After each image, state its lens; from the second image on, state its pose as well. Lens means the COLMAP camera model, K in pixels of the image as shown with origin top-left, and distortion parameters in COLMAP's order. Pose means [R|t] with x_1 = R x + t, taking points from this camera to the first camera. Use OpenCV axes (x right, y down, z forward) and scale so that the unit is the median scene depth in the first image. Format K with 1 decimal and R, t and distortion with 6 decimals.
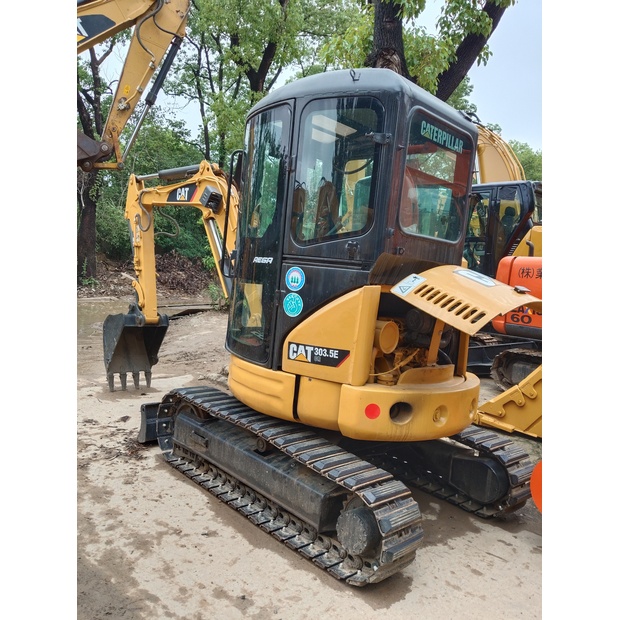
lens RADIAL K [[514.3, 0, 318.5], [0, 514.3, 306.5], [0, 0, 1]] dist [0.087445, -0.189874]
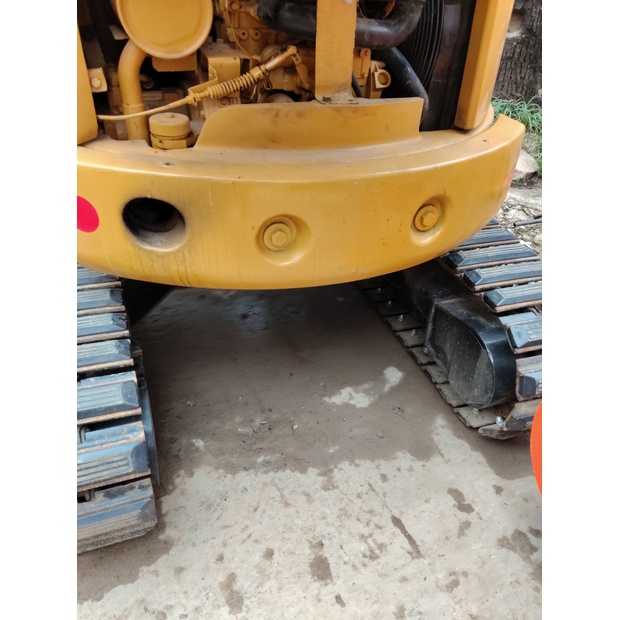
lens RADIAL K [[514.3, 0, 318.5], [0, 514.3, 306.5], [0, 0, 1]] dist [0.087445, -0.189874]
pose [[0.913437, 0.192327, -0.358669, 0.382977], [0.005013, 0.875909, 0.482450, 0.066912], [0.406949, -0.442485, 0.799124, 0.650322]]
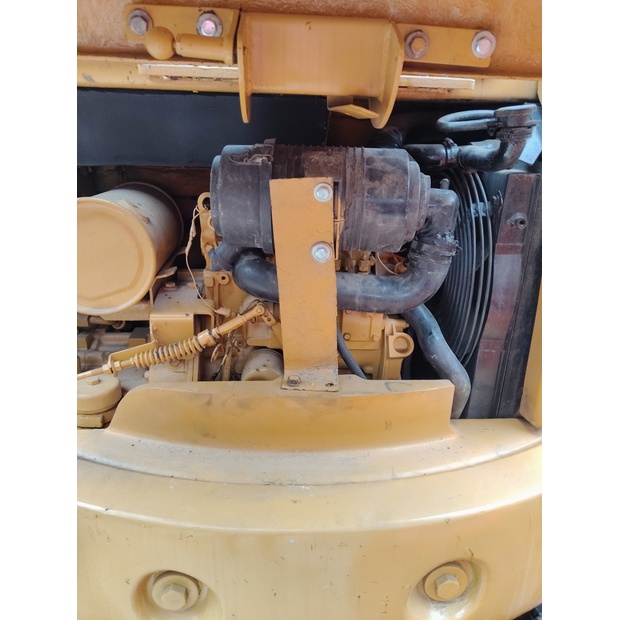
lens RADIAL K [[513.2, 0, 314.1], [0, 513.2, 304.1], [0, 0, 1]] dist [0.115547, -0.232730]
pose [[0.744491, 0.140584, -0.652663, 0.394713], [-0.003715, 0.978436, 0.206519, 0.027606], [0.667622, -0.151327, 0.728959, 0.836956]]
